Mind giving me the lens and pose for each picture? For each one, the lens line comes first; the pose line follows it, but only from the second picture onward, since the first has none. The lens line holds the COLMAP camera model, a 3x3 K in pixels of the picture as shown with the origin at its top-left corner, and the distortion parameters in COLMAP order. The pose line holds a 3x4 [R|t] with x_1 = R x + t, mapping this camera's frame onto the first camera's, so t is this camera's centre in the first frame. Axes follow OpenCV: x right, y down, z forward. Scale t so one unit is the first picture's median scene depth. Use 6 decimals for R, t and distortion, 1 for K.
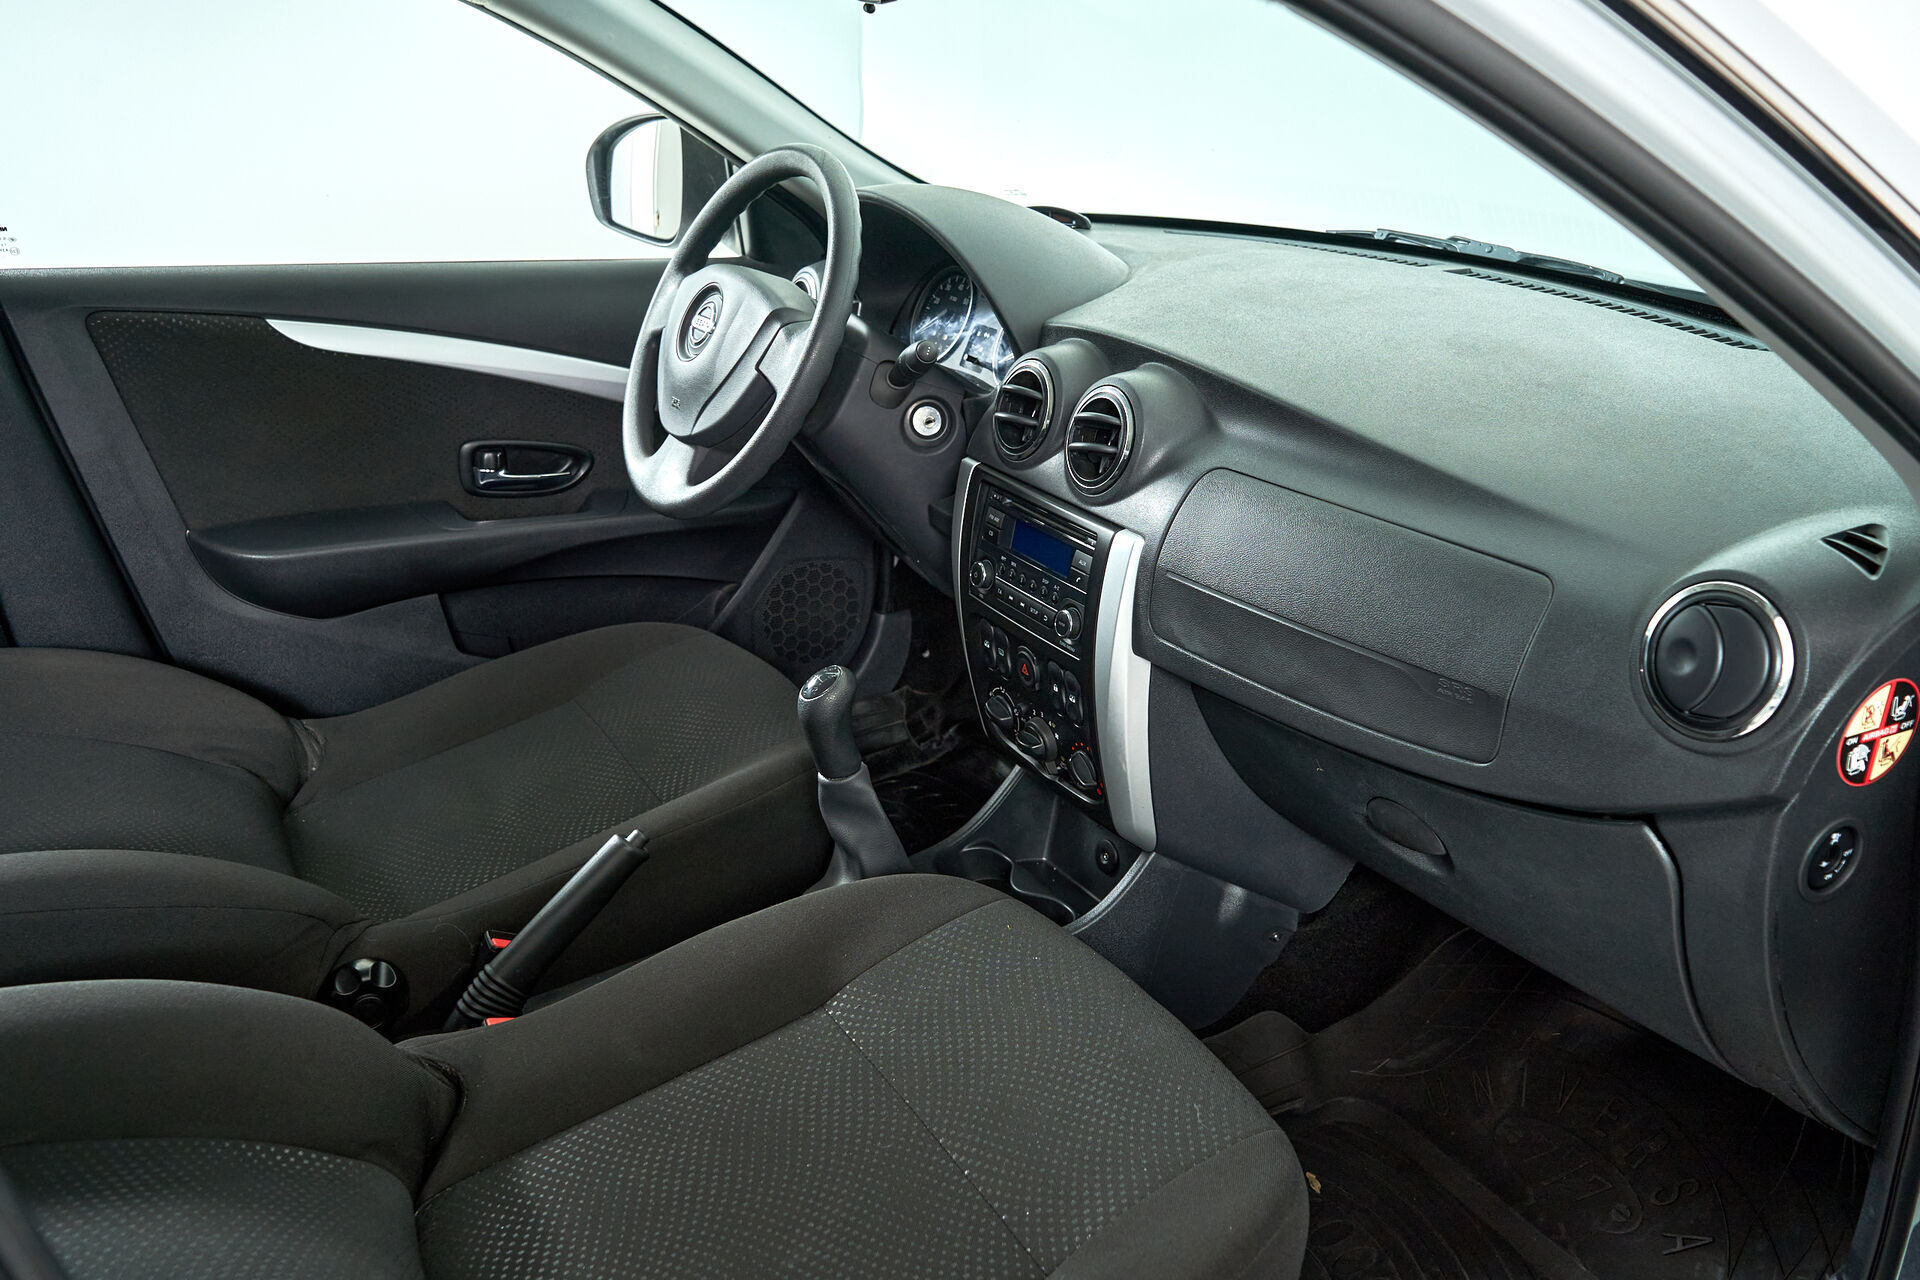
lens RADIAL K [[1556.2, 0, 964.4], [0, 1556.2, 640.3], [0, 0, 1]] dist [-0.001264, 0.003949]
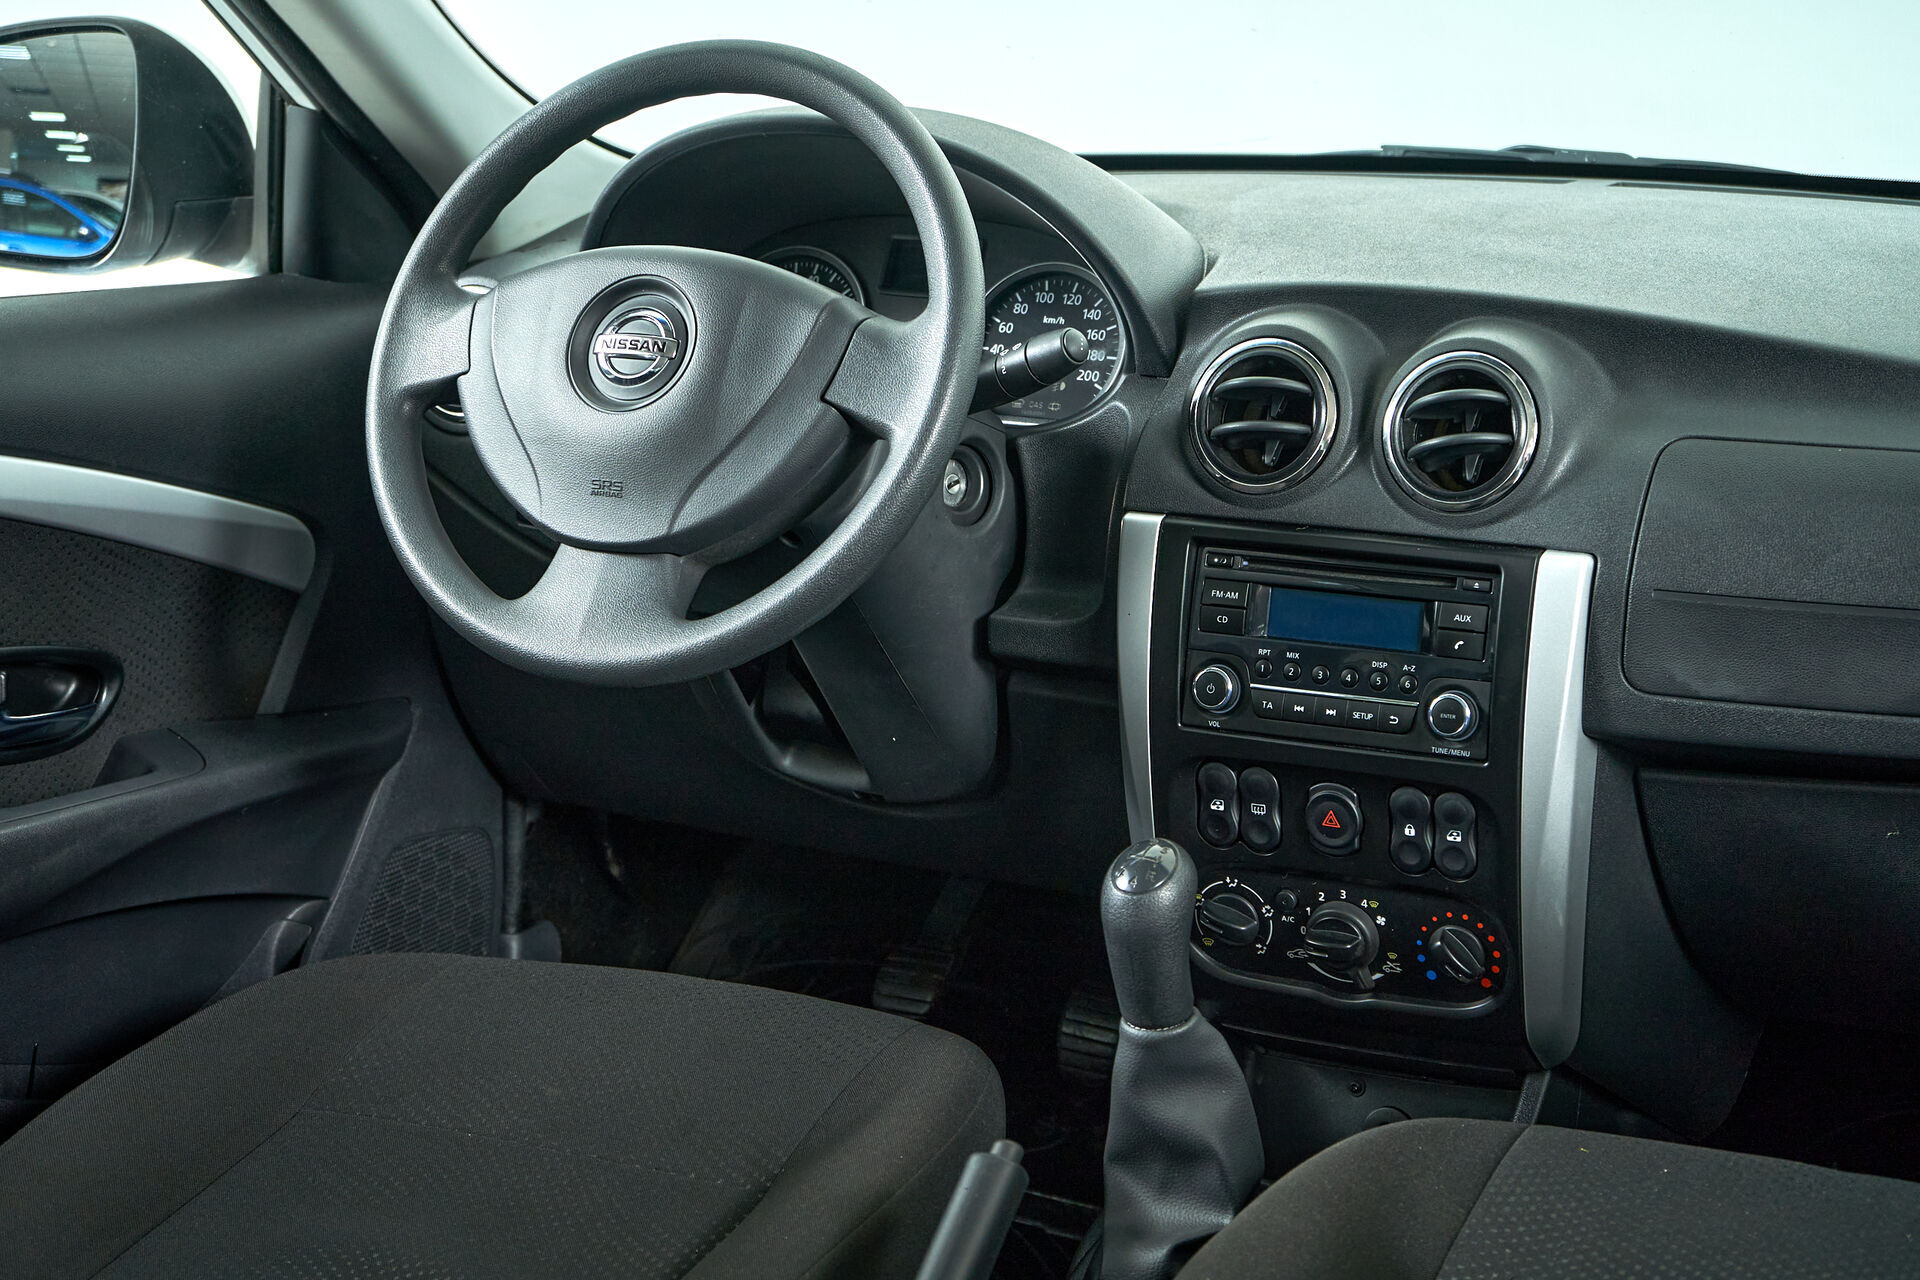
lens RADIAL K [[3550.9, 0, 972.9], [0, 3550.9, 640.4], [0, 0, 1]] dist [-0.004196, 0.000000]
pose [[0.850003, -0.121646, 0.512539, -0.758149], [0.204493, 0.972866, -0.108236, 0.069335], [-0.485465, 0.196812, 0.851815, -0.154759]]
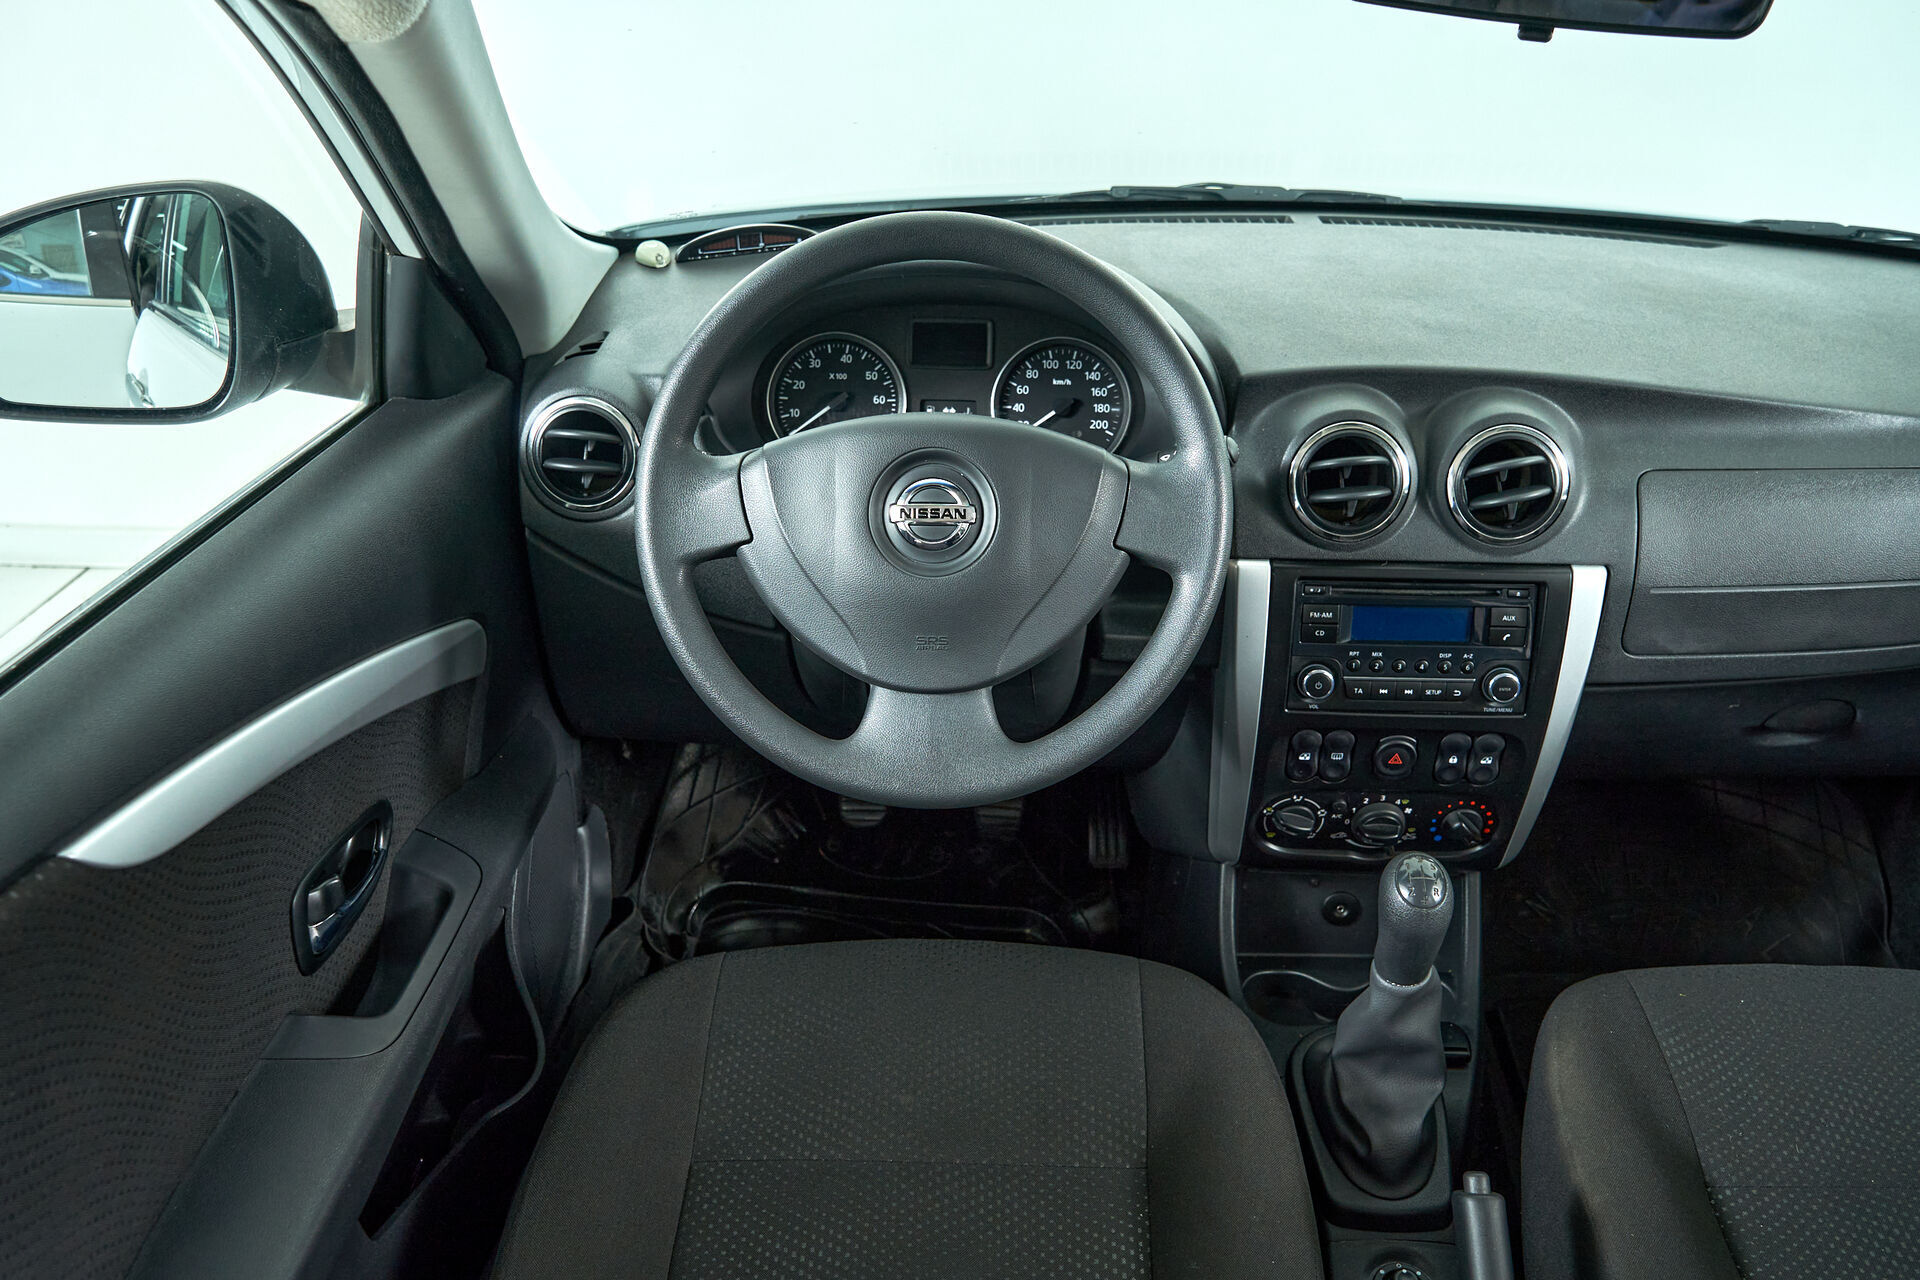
lens RADIAL K [[1556.2, 0, 961.8], [0, 1556.2, 635.8], [0, 0, 1]] dist [-0.001264, 0.003949]
pose [[0.522564, -0.386740, 0.759841, -0.685979], [0.312314, 0.916089, 0.251479, -0.321797], [-0.793339, 0.105896, 0.599499, 0.616702]]
